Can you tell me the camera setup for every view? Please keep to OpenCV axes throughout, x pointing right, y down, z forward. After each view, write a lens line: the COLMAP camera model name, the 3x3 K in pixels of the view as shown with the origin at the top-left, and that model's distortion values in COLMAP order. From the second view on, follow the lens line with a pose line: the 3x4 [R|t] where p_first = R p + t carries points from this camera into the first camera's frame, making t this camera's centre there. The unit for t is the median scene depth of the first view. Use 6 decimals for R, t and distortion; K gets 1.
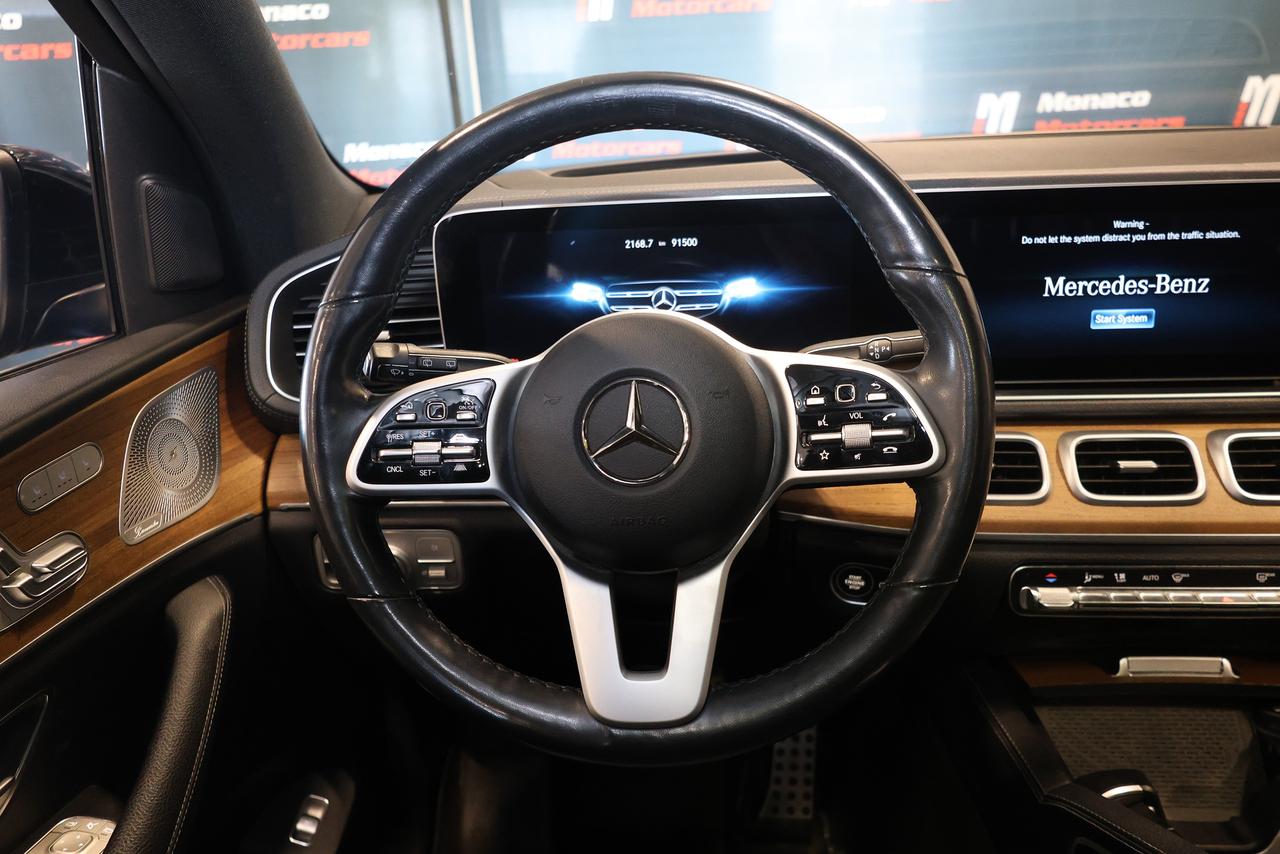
lens RADIAL K [[942.3, 0, 651.8], [0, 942.3, 423.9], [0, 0, 1]] dist [-0.005633, 0.028799]
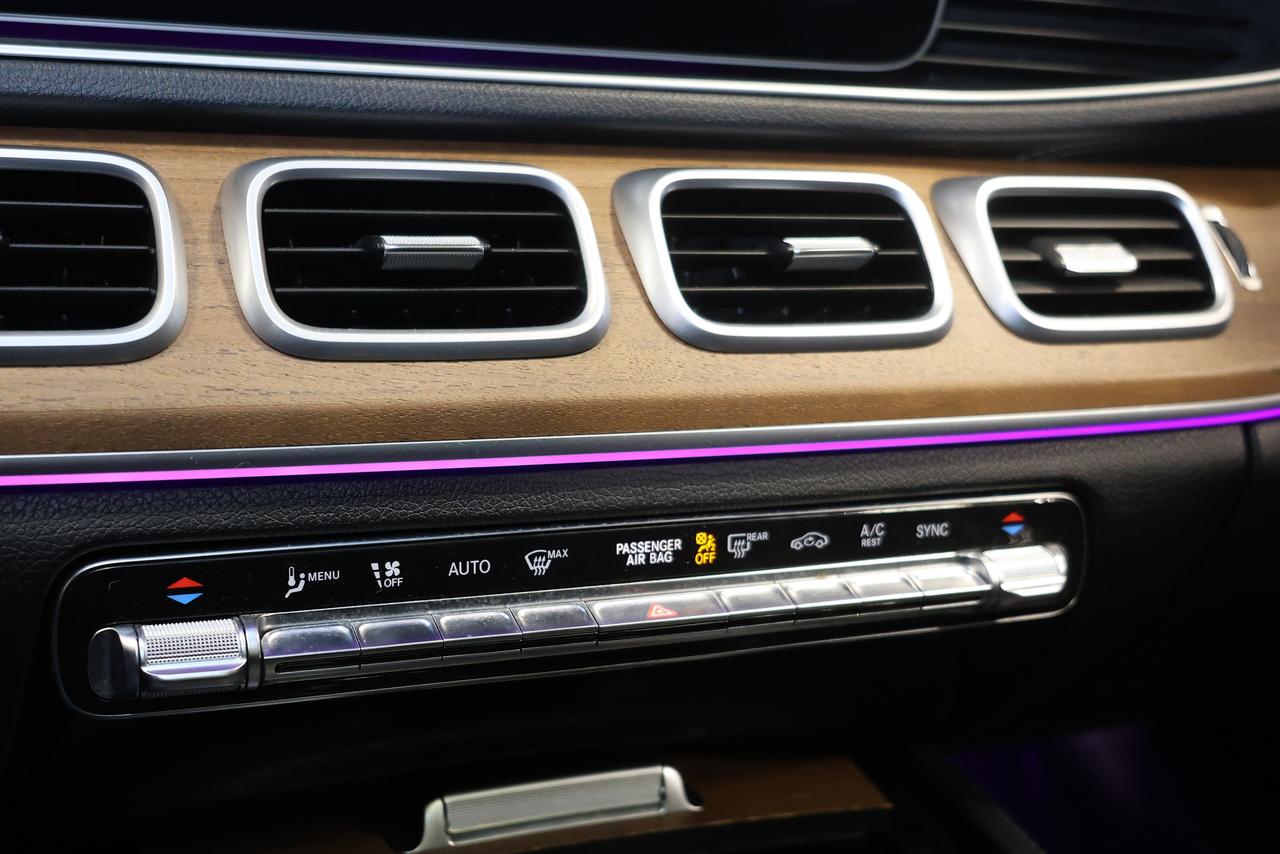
lens RADIAL K [[1628.7, 0, 644.1], [0, 1628.7, 425.5], [0, 0, 1]] dist [-0.009674, 0.000000]
pose [[0.878433, -0.024359, 0.477245, 0.301857], [0.015652, 0.999631, 0.022211, 0.098617], [-0.477610, -0.012041, 0.878490, 0.446697]]
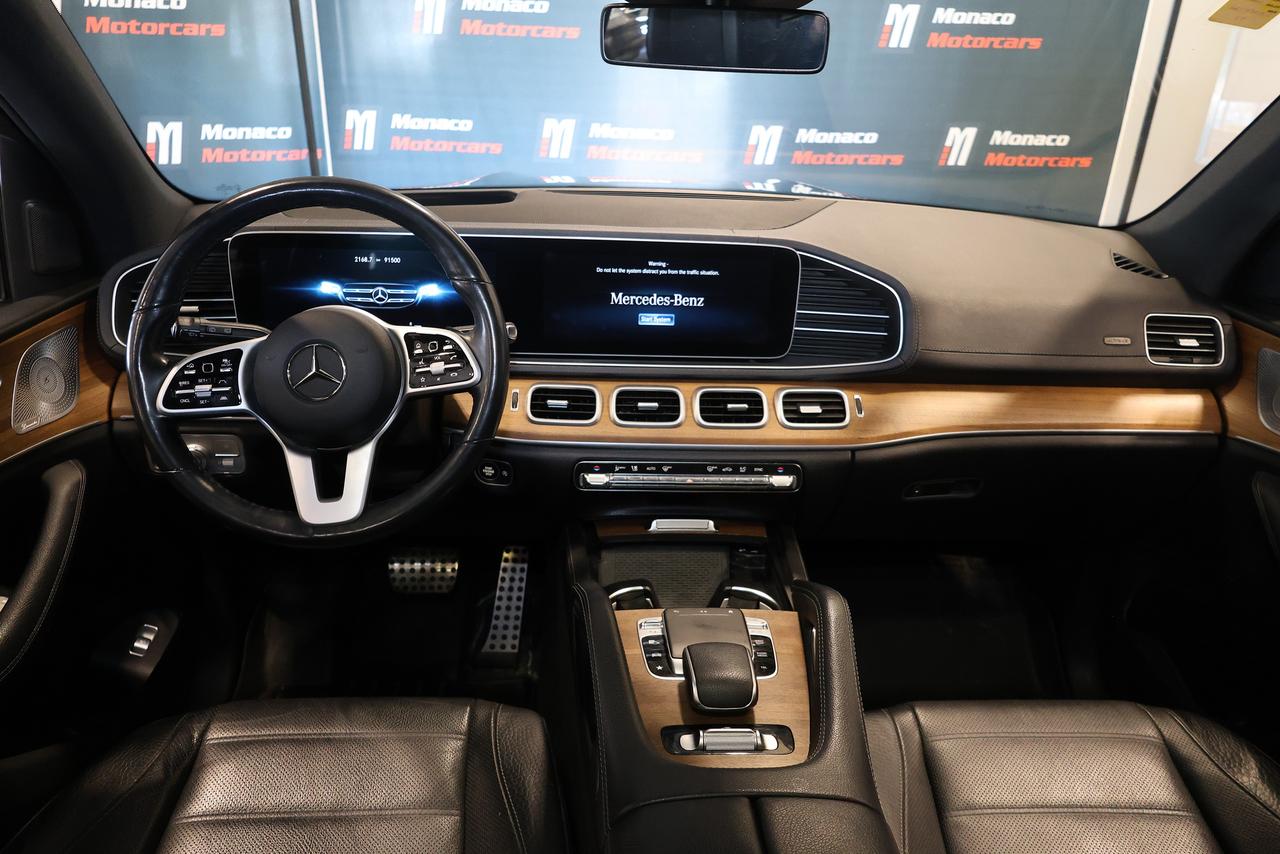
lens RADIAL K [[883.1, 0, 645.4], [0, 883.1, 423.8], [0, 0, 1]] dist [-0.005066, 0.007831]
pose [[0.989607, 0.025849, 0.141458, 0.283606], [-0.031385, 0.998821, 0.037044, 0.018947], [-0.140334, -0.041099, 0.989251, -0.620682]]
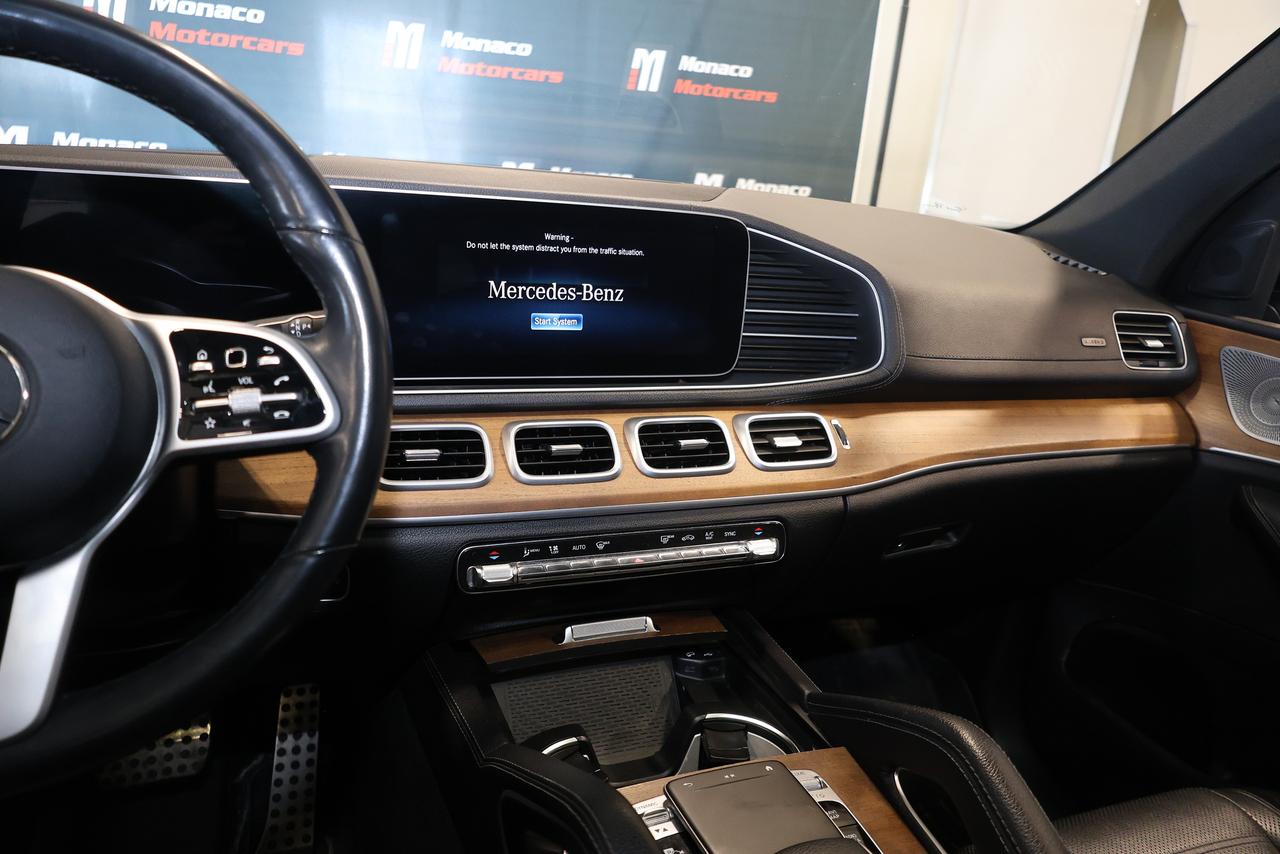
lens RADIAL K [[883.1, 0, 643.4], [0, 883.1, 424.8], [0, 0, 1]] dist [-0.005066, 0.007831]
pose [[0.893806, -0.011218, 0.448313, 0.129185], [0.032877, 0.998636, -0.040560, 0.062424], [-0.447247, 0.050992, 0.892956, 0.023235]]
